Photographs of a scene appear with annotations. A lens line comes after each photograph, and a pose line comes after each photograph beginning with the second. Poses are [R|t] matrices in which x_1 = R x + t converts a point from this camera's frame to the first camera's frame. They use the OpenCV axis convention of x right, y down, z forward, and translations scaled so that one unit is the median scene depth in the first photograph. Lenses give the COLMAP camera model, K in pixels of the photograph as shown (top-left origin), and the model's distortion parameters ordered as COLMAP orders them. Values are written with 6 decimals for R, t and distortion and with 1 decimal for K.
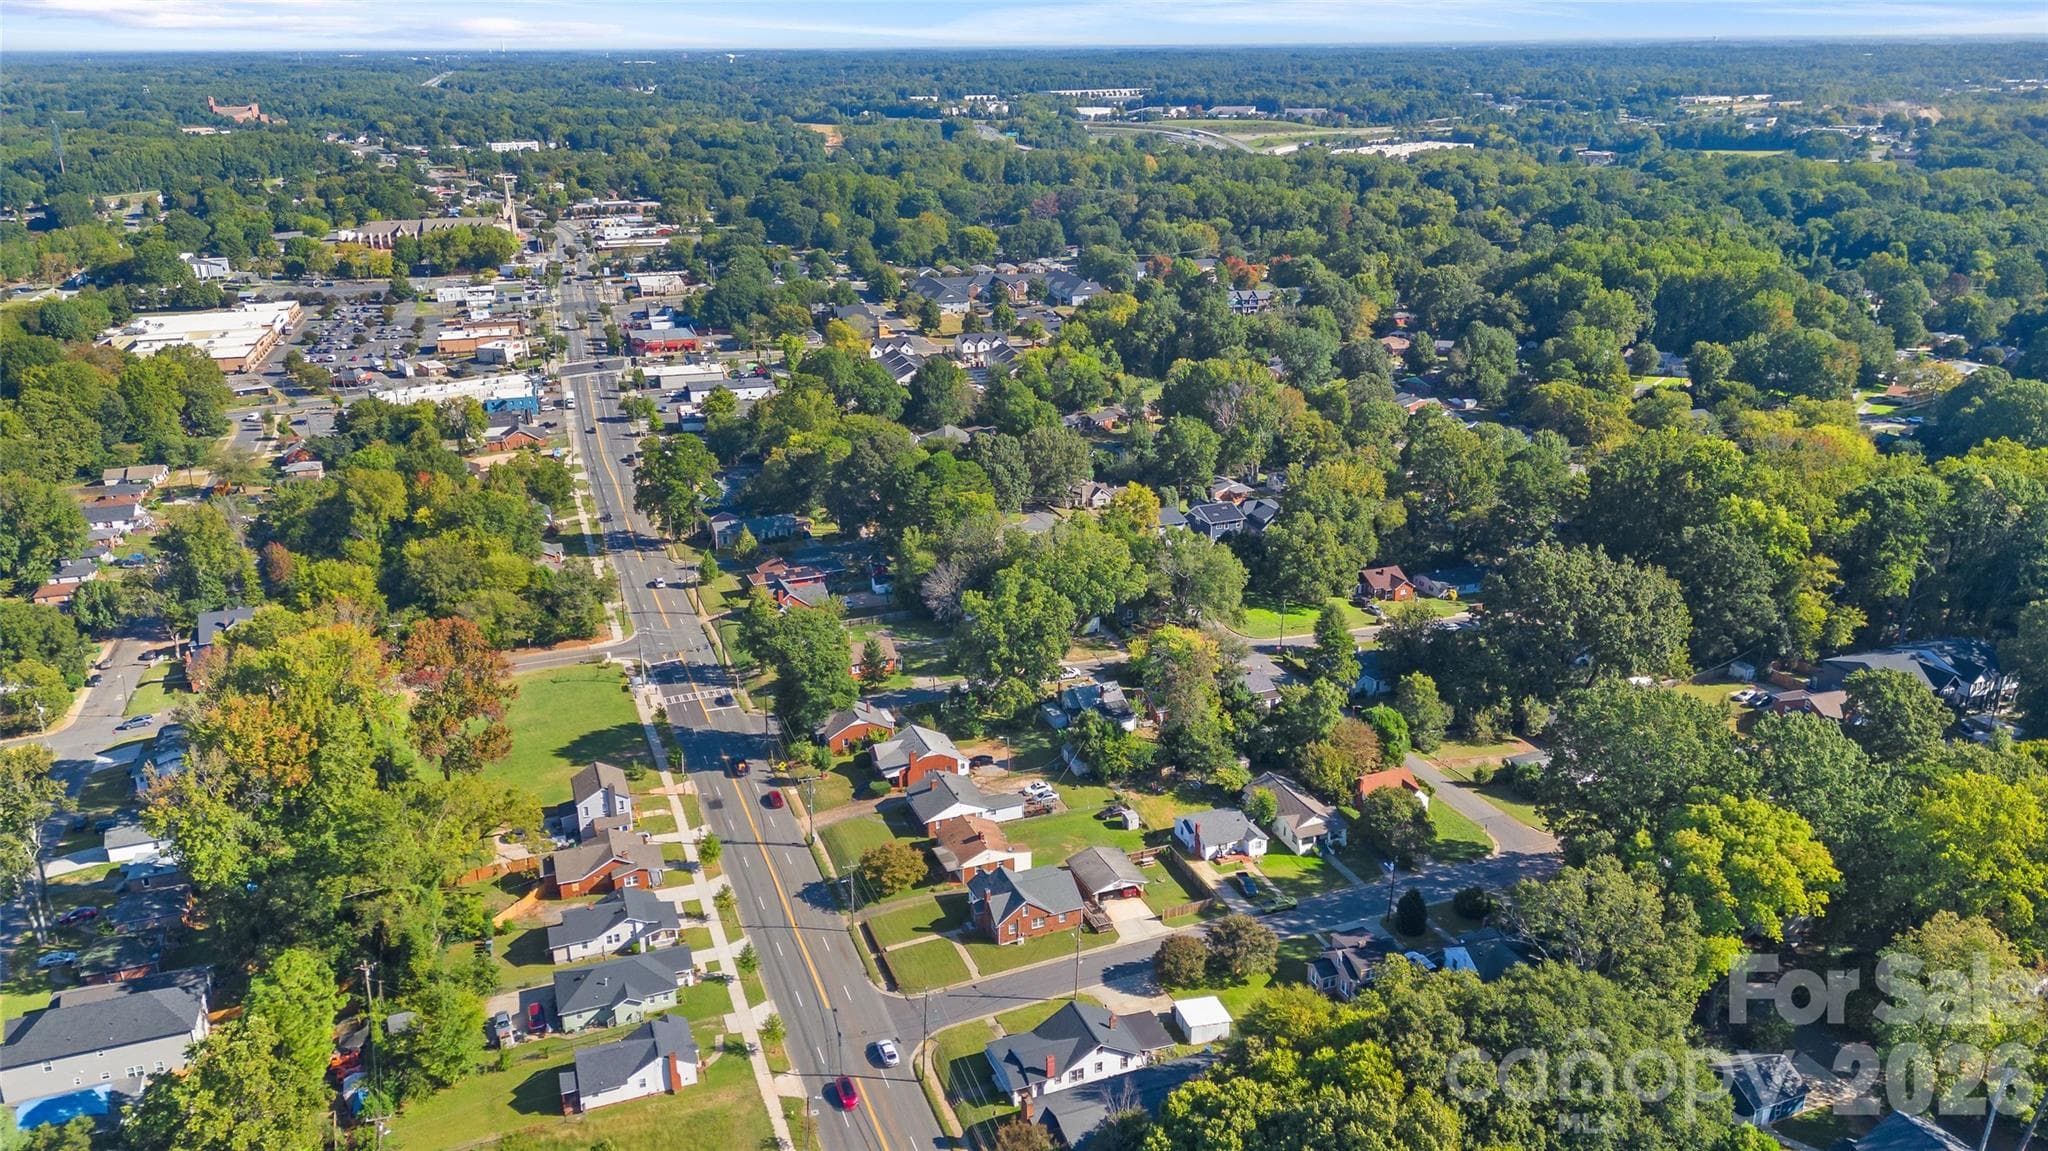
lens RADIAL K [[1506.5, 0, 1020.7], [0, 1506.5, 584.2], [0, 0, 1]] dist [0.082706, -0.077127]
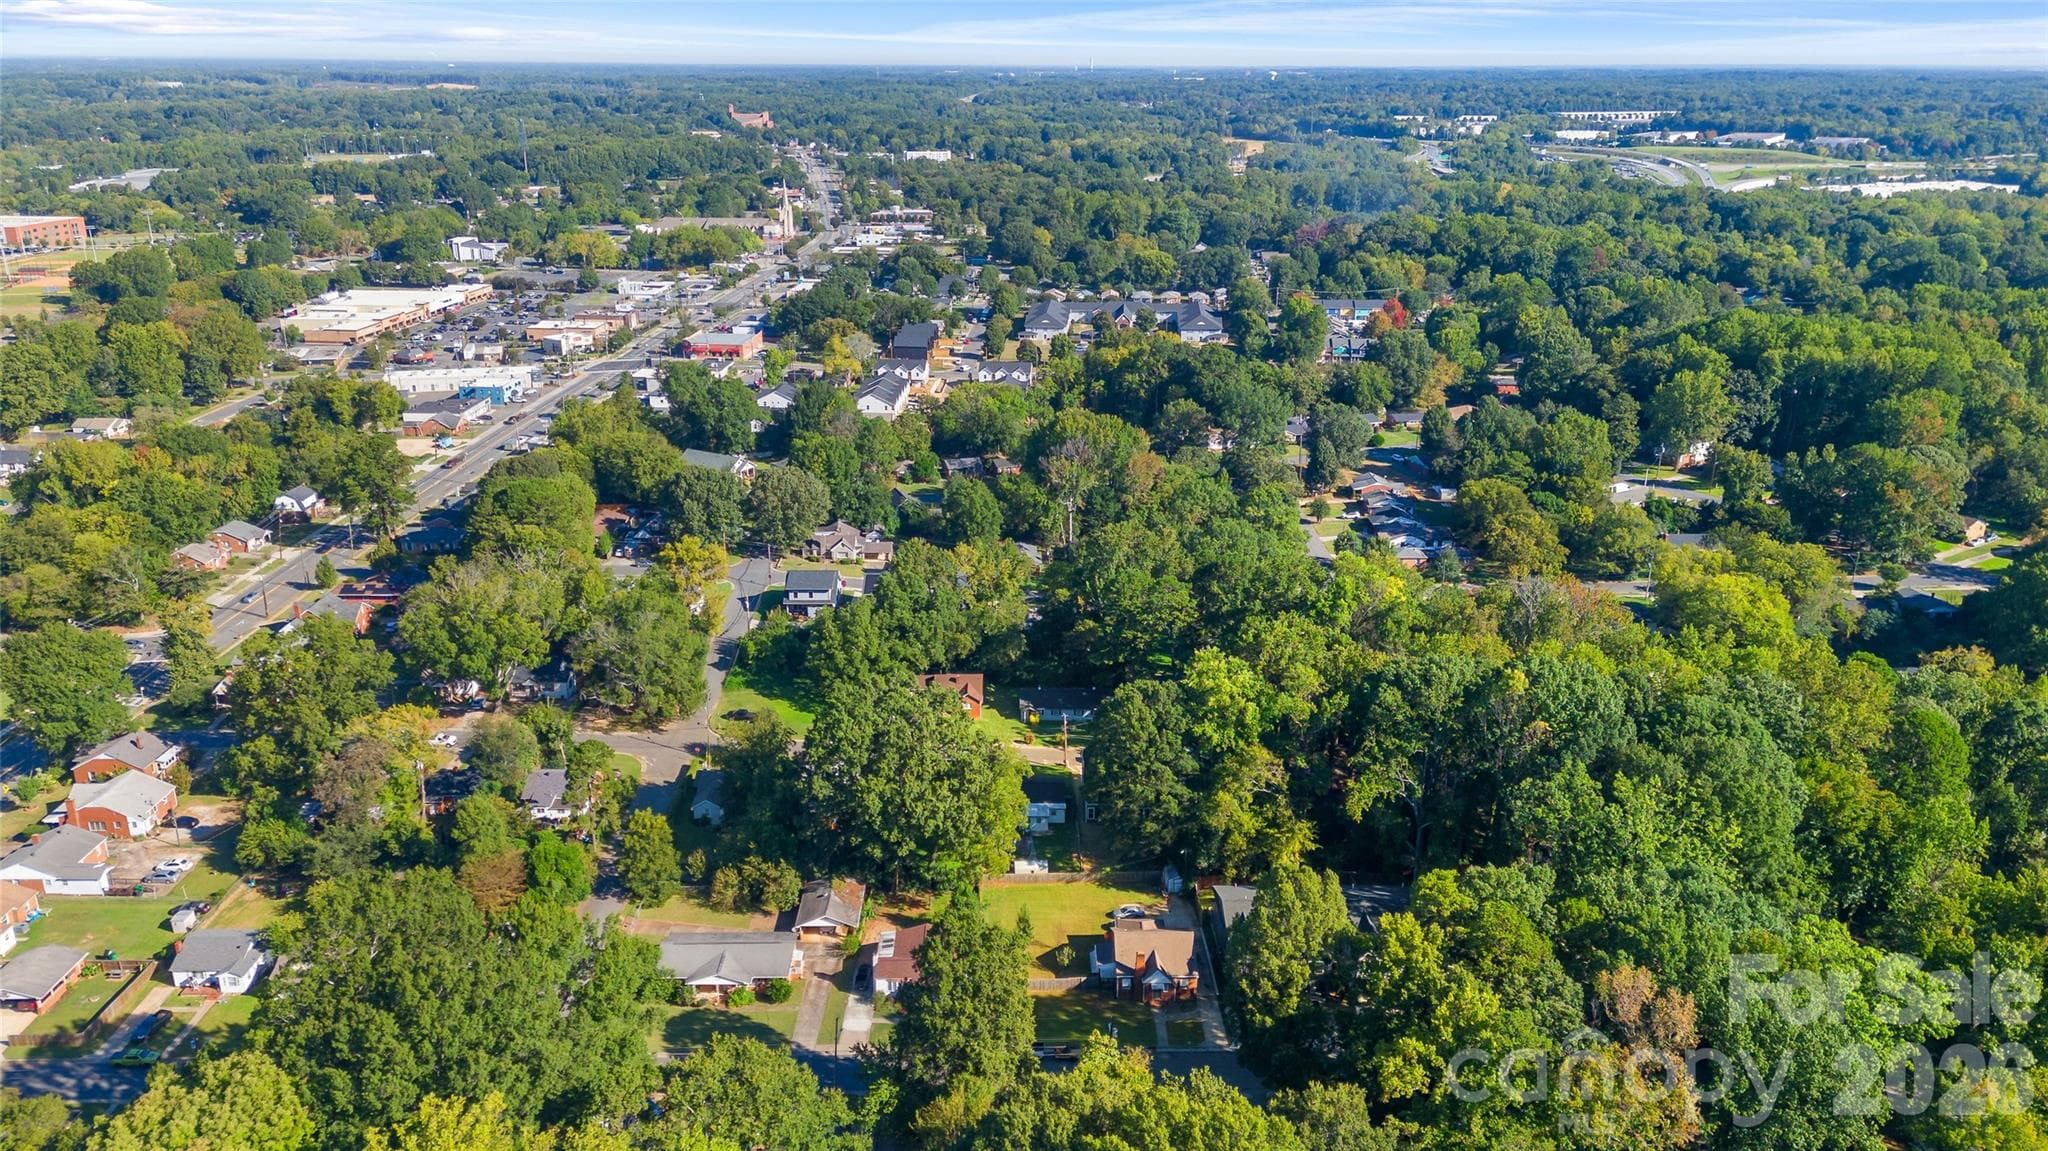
lens RADIAL K [[1506.5, 0, 1020.7], [0, 1506.5, 584.2], [0, 0, 1]] dist [0.082706, -0.077127]
pose [[0.933943, 0.128763, -0.333423, 0.107328], [-0.132318, 0.991133, 0.012129, -0.014818], [0.332029, 0.032790, 0.942699, 0.044336]]
